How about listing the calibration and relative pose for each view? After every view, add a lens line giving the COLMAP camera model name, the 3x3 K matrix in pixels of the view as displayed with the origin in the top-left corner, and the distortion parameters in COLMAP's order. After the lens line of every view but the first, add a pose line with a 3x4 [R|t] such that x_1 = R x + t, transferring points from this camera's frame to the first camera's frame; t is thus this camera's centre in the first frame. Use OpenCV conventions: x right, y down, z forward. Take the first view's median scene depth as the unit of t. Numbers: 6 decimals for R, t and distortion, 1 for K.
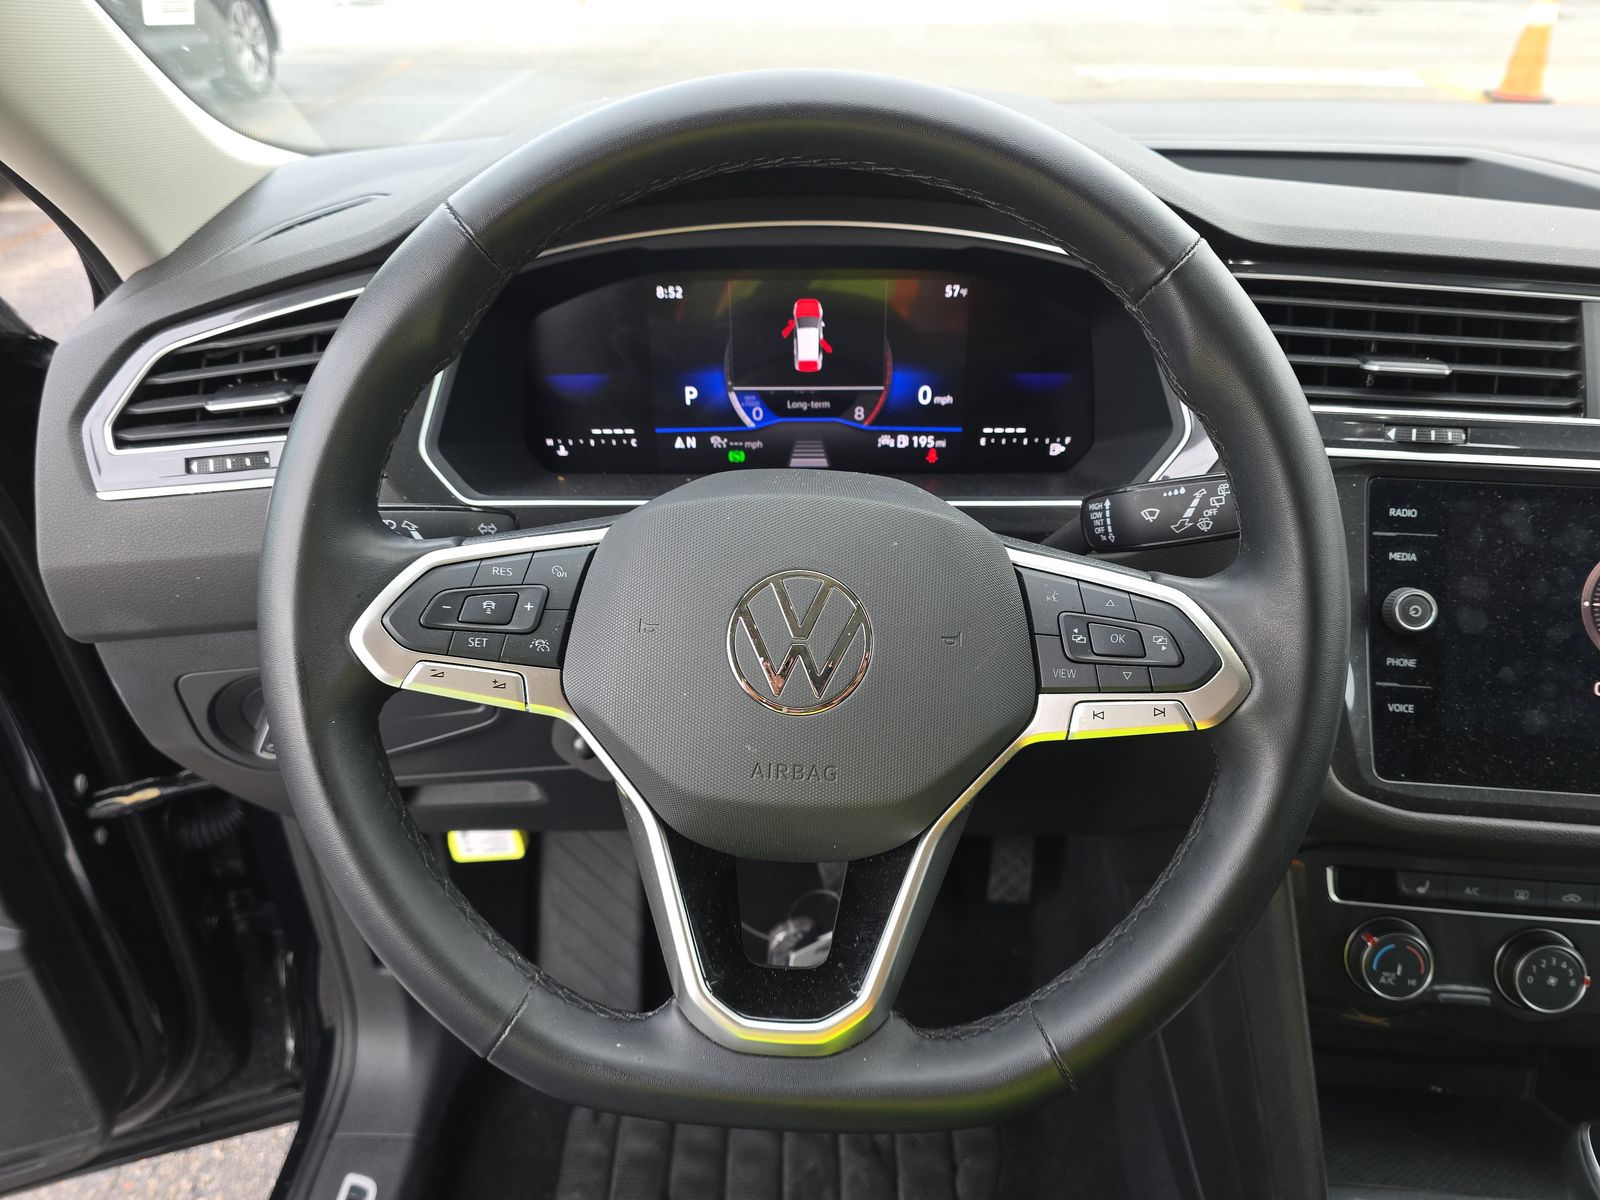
lens RADIAL K [[1082.1, 0, 730.6], [0, 1082.1, 583.8], [0, 0, 1]] dist [0.052793, -0.042164]
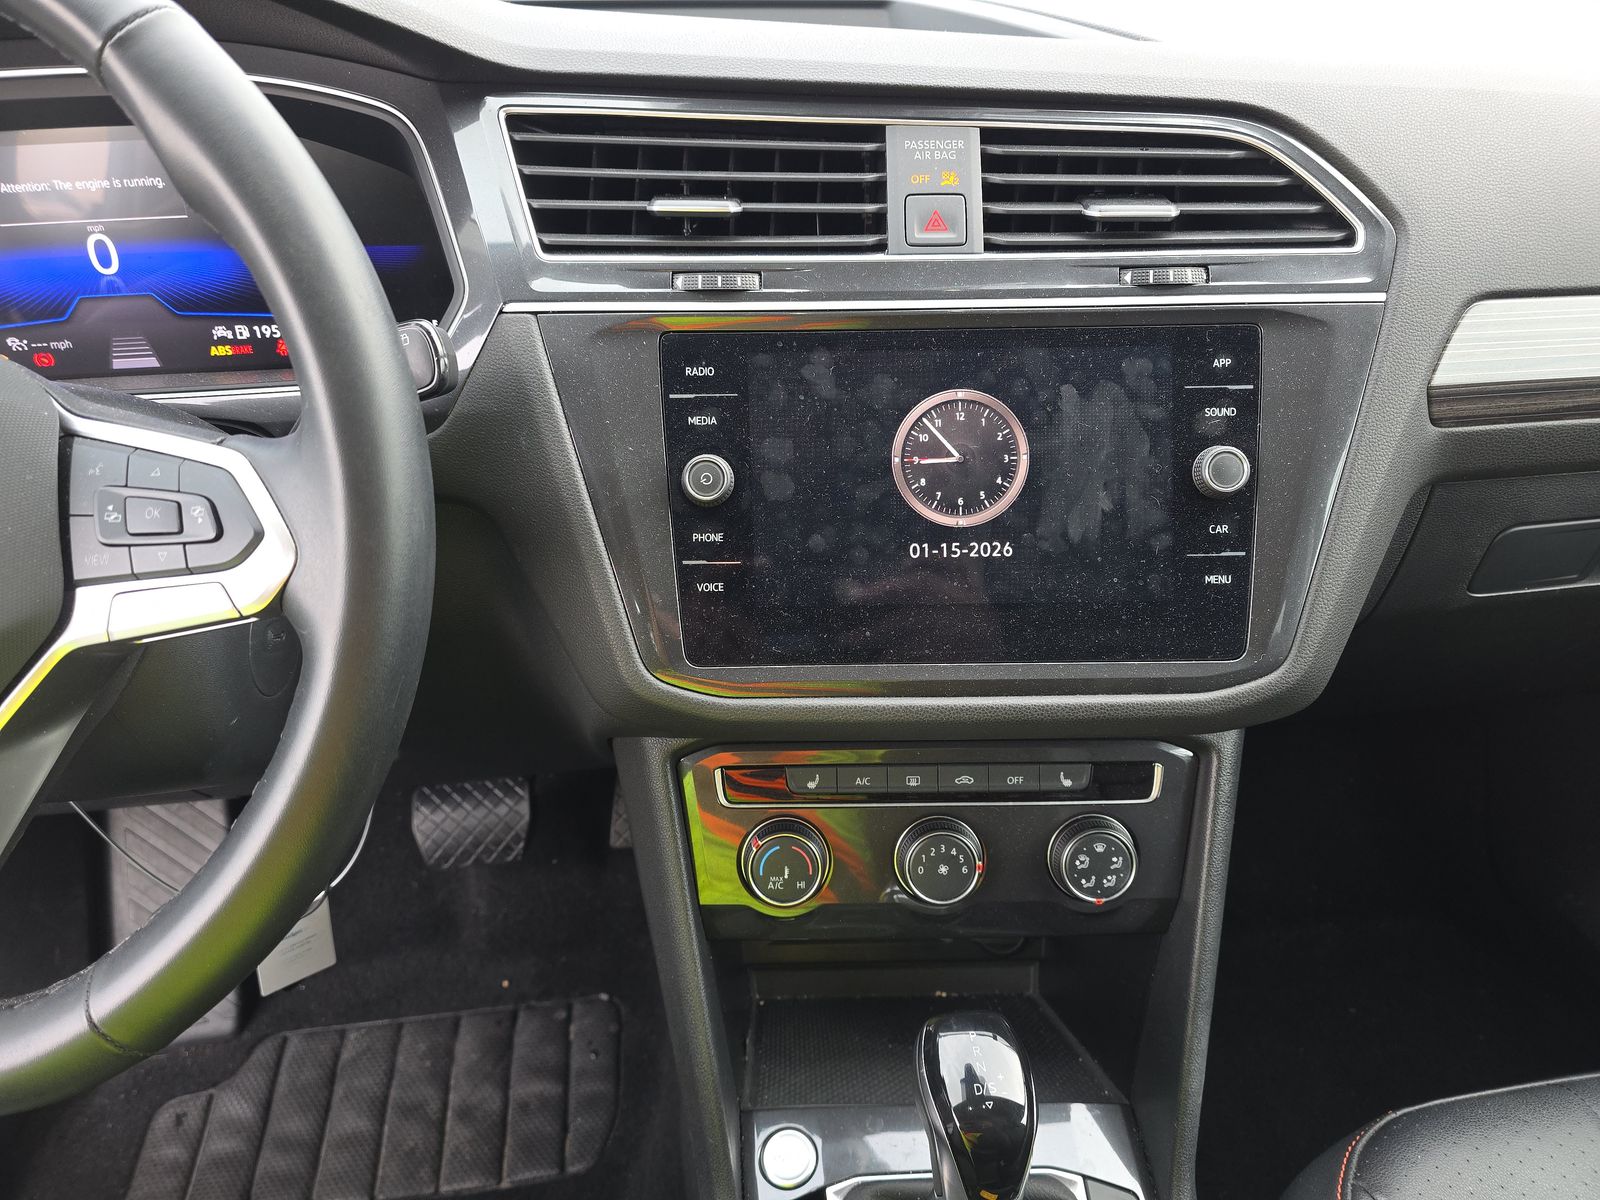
lens RADIAL K [[1082.1, 0, 794.4], [0, 1082.1, 596.2], [0, 0, 1]] dist [0.052793, -0.042164]
pose [[0.994382, -0.072352, 0.077269, 0.608129], [0.069612, 0.996866, 0.037587, 0.091124], [-0.079746, -0.031997, 0.996302, 0.100130]]
